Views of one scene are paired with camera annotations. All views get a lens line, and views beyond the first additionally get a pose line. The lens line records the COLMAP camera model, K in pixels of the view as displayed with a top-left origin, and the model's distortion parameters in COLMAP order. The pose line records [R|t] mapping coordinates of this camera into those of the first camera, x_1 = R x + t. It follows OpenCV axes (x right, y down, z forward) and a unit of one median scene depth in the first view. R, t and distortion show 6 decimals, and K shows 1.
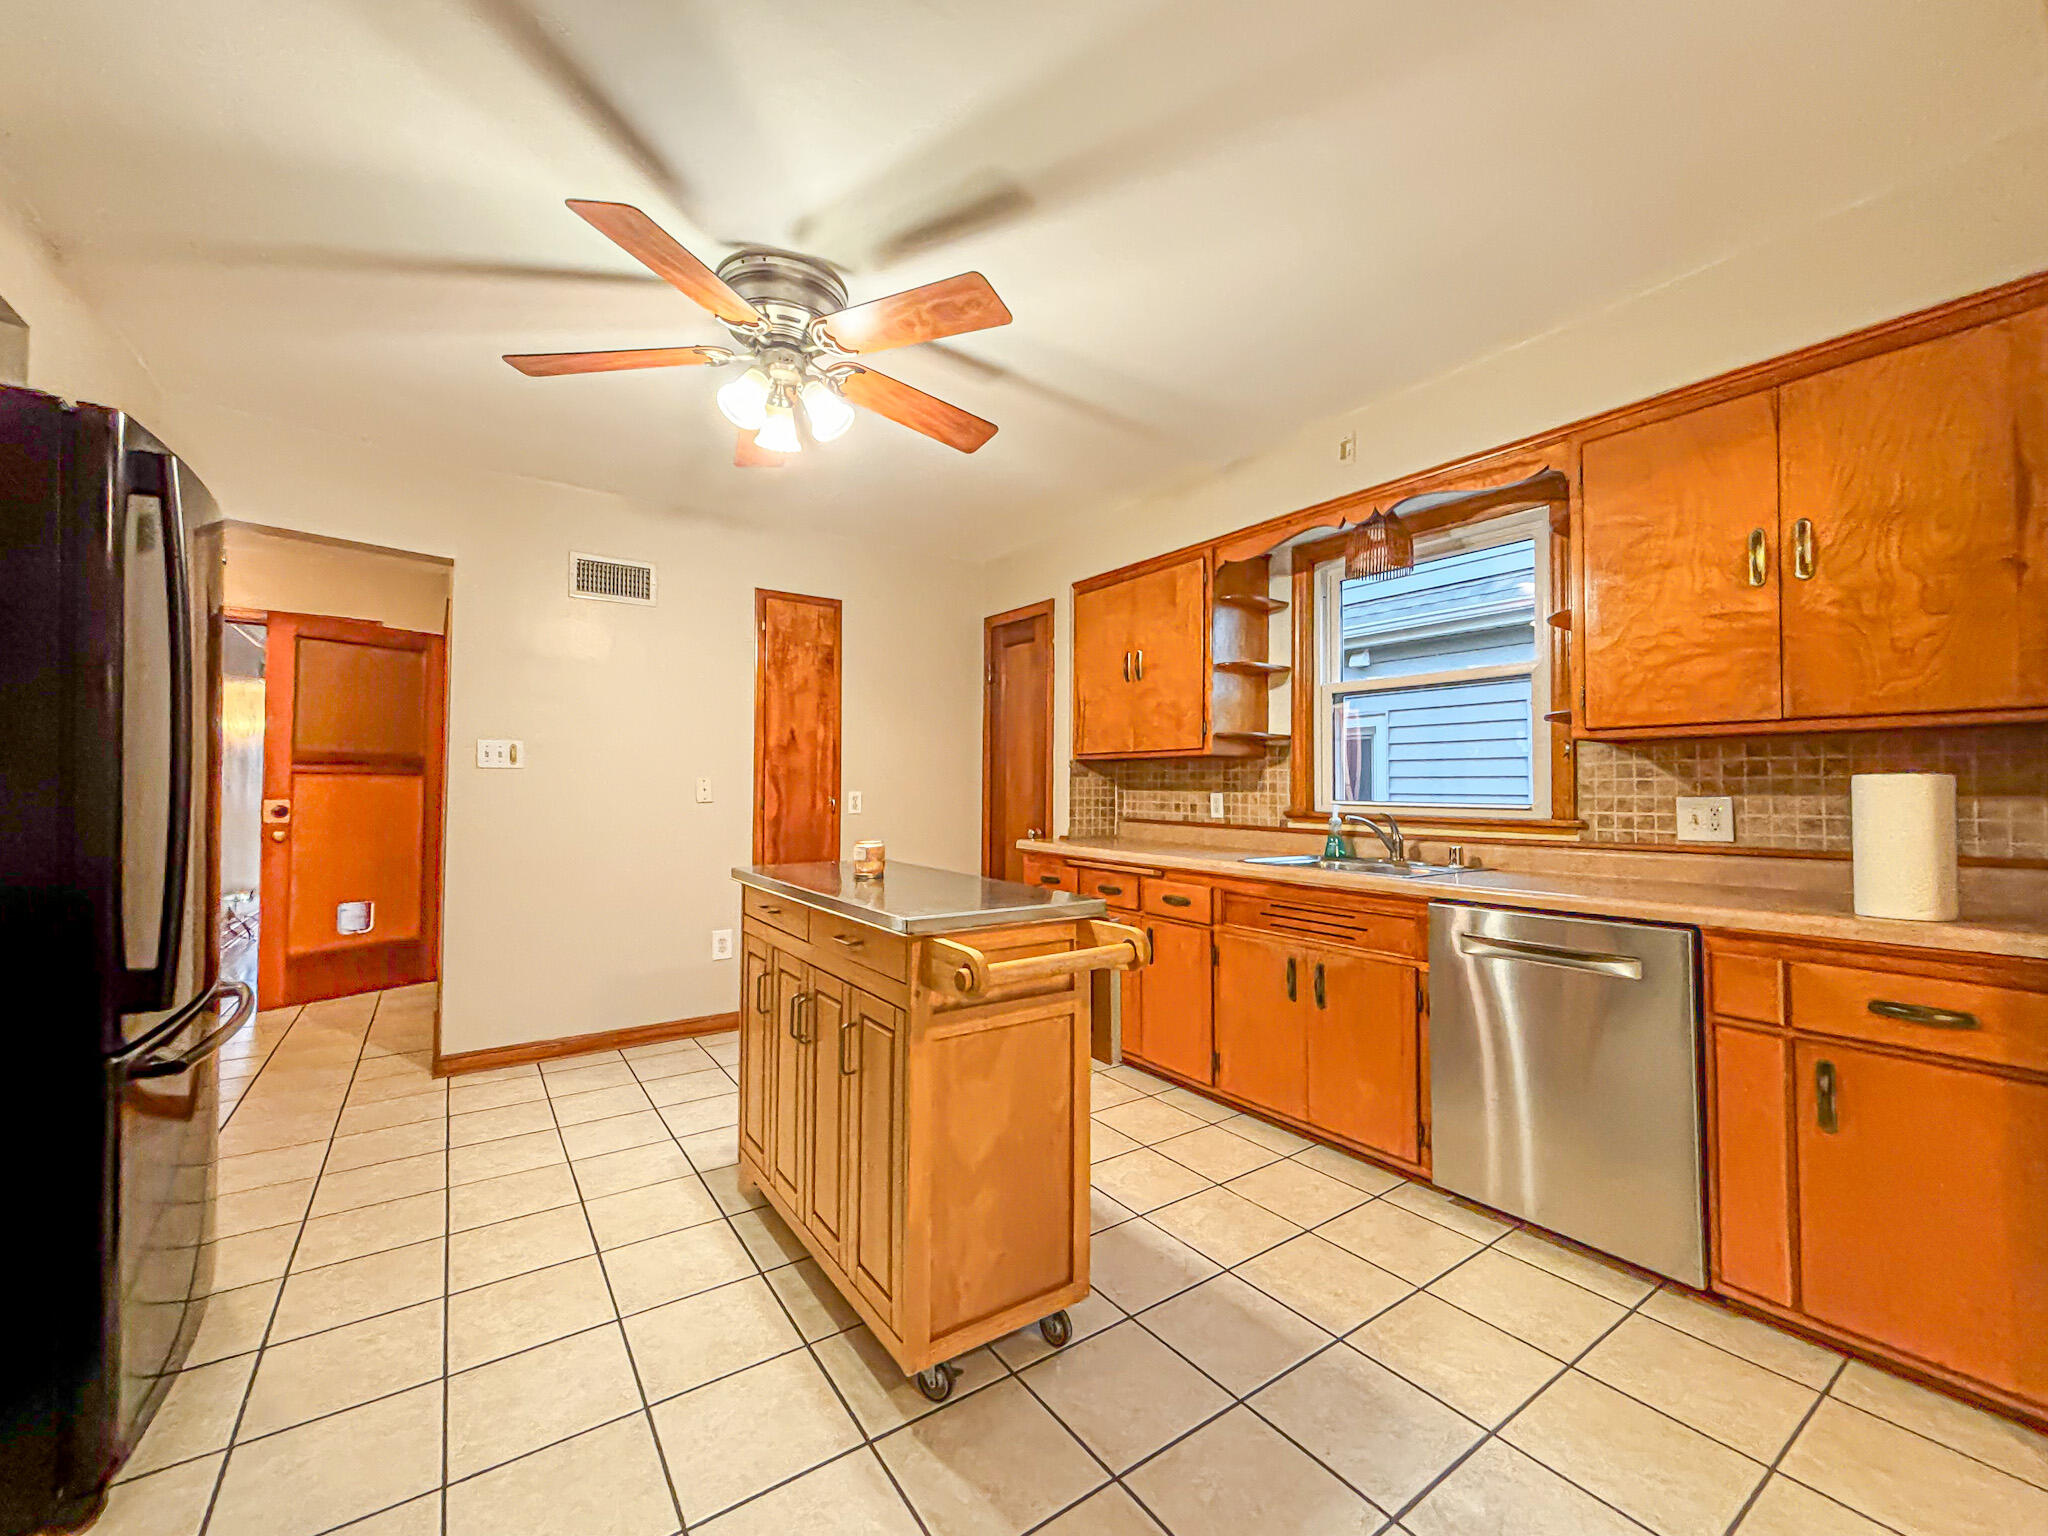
lens RADIAL K [[830.7, 0, 1021.3], [0, 830.7, 765.9], [0, 0, 1]] dist [0.004384, -0.000237]
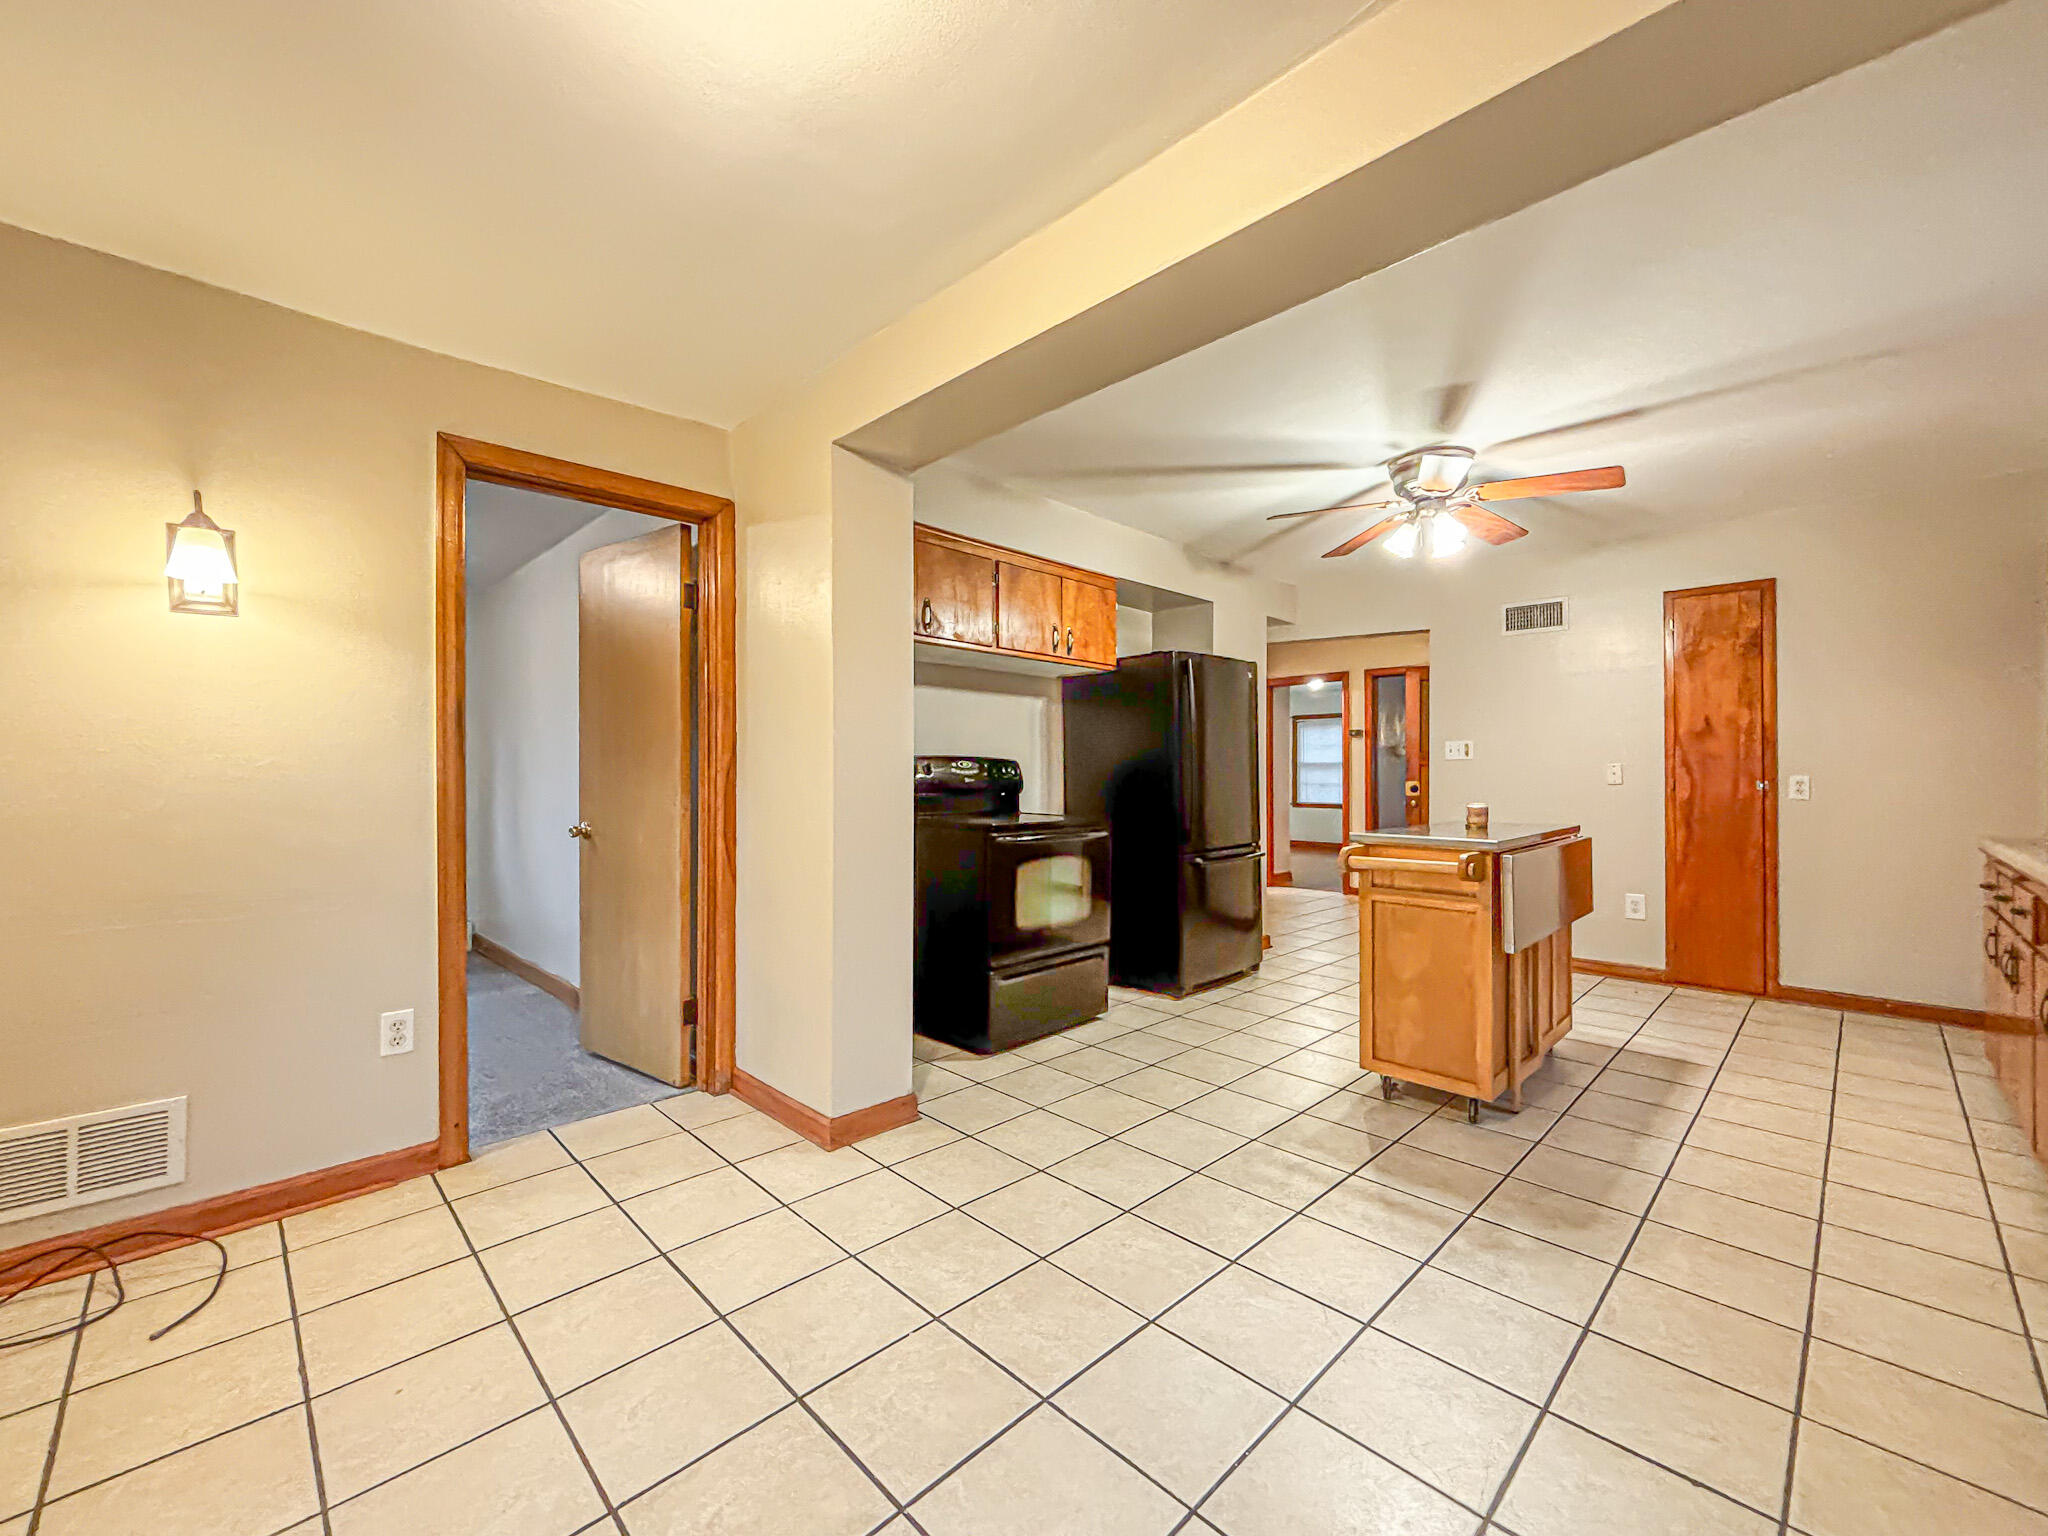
lens RADIAL K [[820.8, 0, 1022.9], [0, 820.8, 765.8], [0, 0, 1]] dist [0.002586, -0.000412]
pose [[0.168185, -0.014674, -0.985646, 0.710986], [0.022588, 0.999684, -0.011029, 0.012327], [0.985497, -0.020409, 0.168463, -0.038796]]
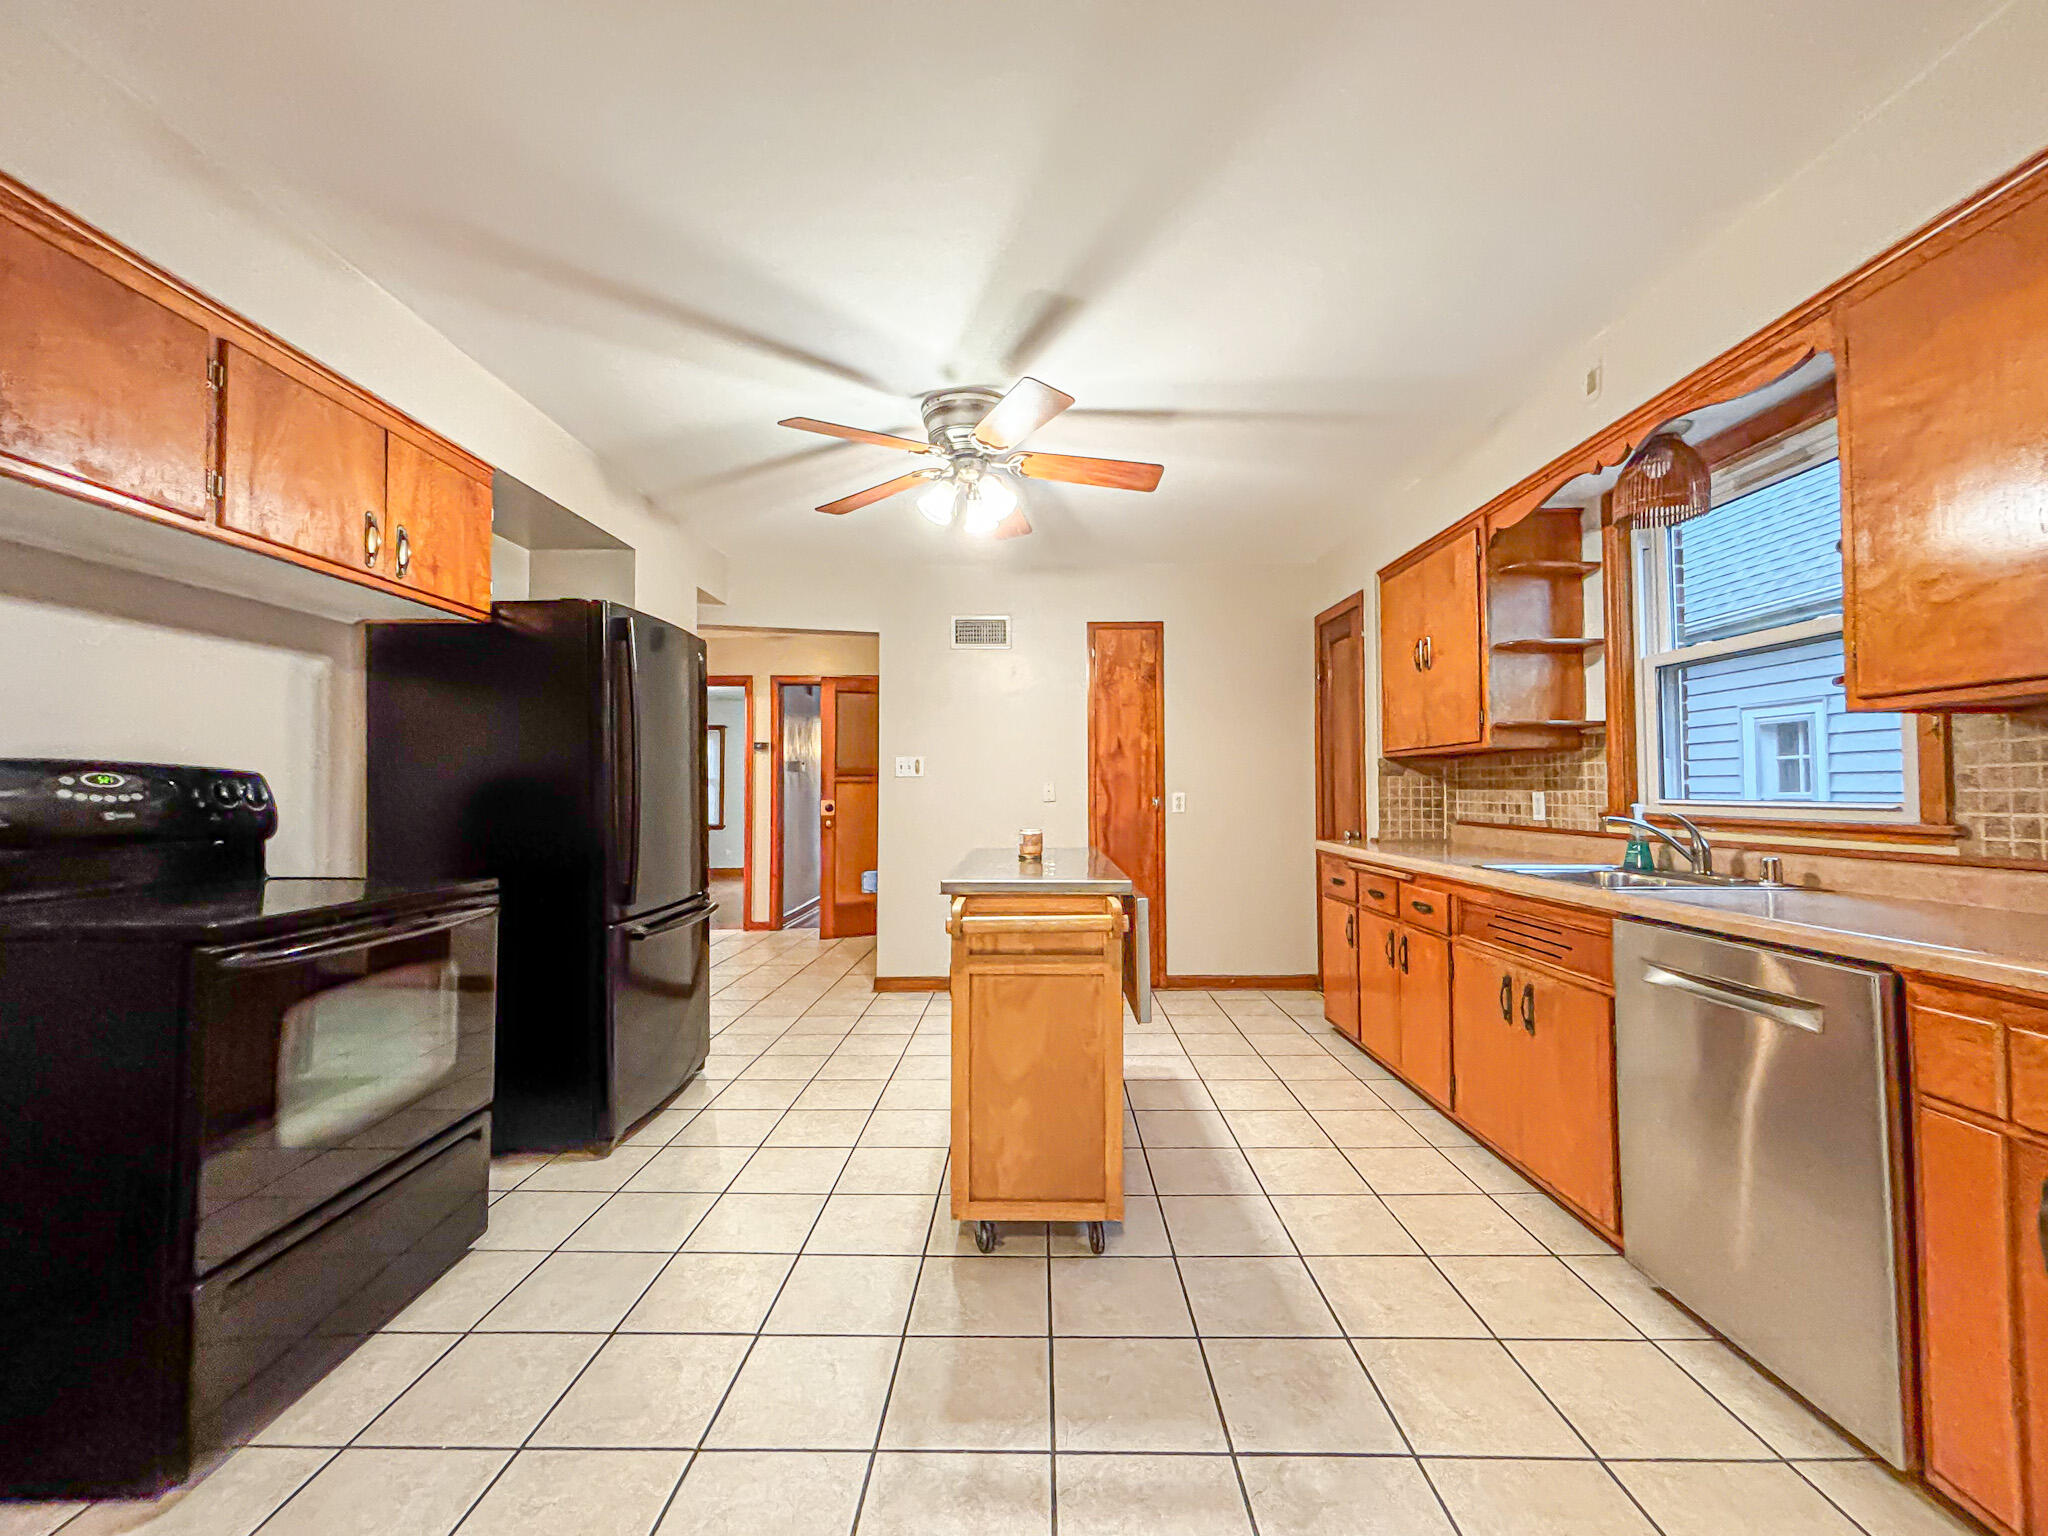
lens RADIAL K [[820.8, 0, 1022.9], [0, 820.8, 765.8], [0, 0, 1]] dist [0.002586, -0.000412]
pose [[0.812770, -0.024672, -0.582062, 0.328884], [0.020735, 0.999695, -0.013420, 0.006666], [0.582216, -0.001162, 0.813033, -0.009237]]
